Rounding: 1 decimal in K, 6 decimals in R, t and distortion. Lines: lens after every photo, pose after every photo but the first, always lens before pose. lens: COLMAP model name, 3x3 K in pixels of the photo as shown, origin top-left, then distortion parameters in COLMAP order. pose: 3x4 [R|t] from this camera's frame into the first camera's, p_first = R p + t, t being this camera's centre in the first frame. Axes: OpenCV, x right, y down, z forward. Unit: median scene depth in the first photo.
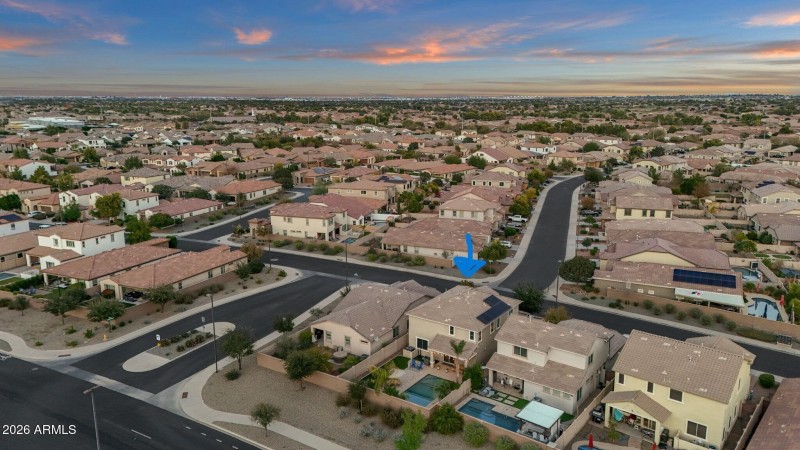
lens RADIAL K [[584.9, 0, 400.0], [0, 584.9, 225.0], [0, 0, 1]] dist [0.115927, -0.117708]
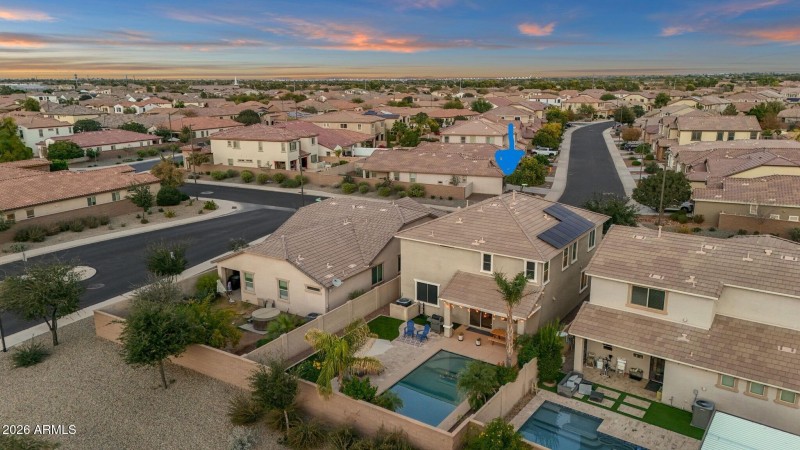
lens RADIAL K [[585.3, 0, 400.0], [0, 585.3, 225.0], [0, 0, 1]] dist [0.074359, -0.001088]
pose [[0.999929, -0.006374, 0.010051, 0.009122], [0.006096, 0.999606, 0.027408, 0.123581], [-0.010222, -0.027345, 0.999574, 0.468340]]
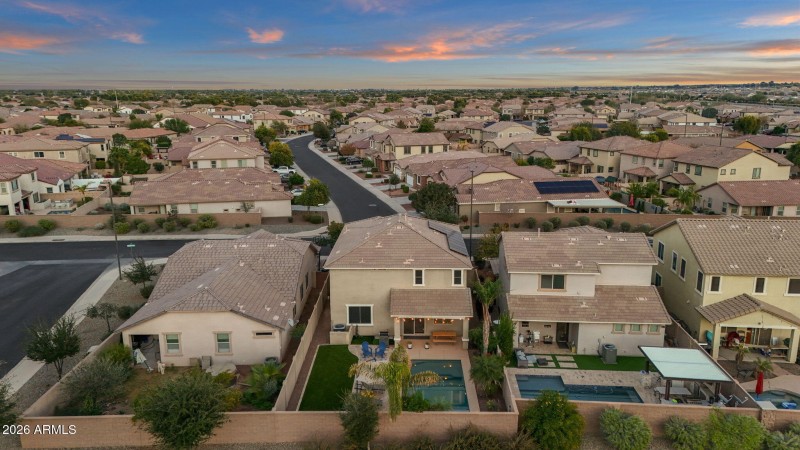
lens RADIAL K [[584.9, 0, 400.0], [0, 584.9, 225.0], [0, 0, 1]] dist [0.115927, -0.117708]
pose [[0.834348, -0.125688, 0.536717, -0.214119], [0.121069, 0.991667, 0.044021, 0.092836], [-0.537778, 0.028251, 0.842613, 0.481216]]
